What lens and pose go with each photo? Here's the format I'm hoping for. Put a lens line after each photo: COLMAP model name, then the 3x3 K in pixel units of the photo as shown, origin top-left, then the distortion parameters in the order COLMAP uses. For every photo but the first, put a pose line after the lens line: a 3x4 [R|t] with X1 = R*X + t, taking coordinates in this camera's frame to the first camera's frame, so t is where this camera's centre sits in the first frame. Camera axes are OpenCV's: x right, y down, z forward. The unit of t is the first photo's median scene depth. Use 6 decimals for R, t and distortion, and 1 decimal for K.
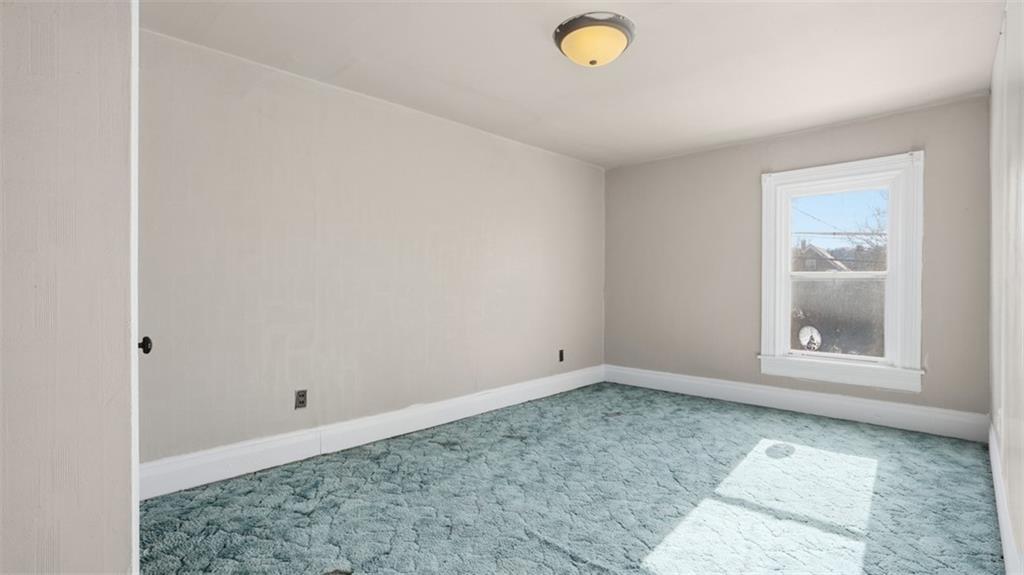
lens RADIAL K [[478.6, 0, 508.6], [0, 478.6, 297.3], [0, 0, 1]] dist [-0.048257, 0.012116]
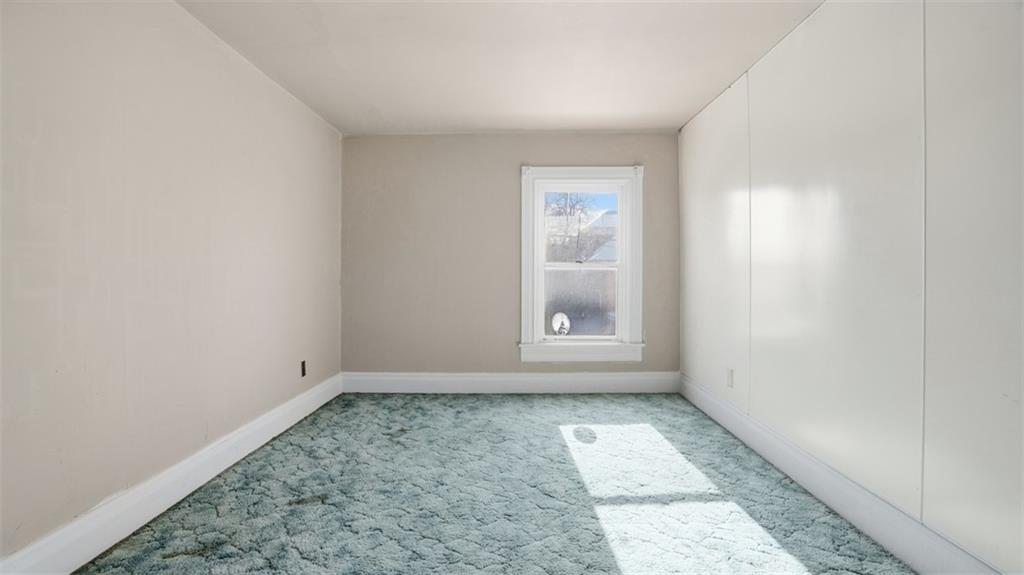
lens RADIAL K [[478.6, 0, 514.8], [0, 478.6, 285.8], [0, 0, 1]] dist [-0.048257, 0.012116]
pose [[0.722046, -0.015702, 0.691667, -0.233274], [0.021641, 0.999766, 0.000105, -0.003883], [-0.691507, 0.014893, 0.722216, 0.314844]]
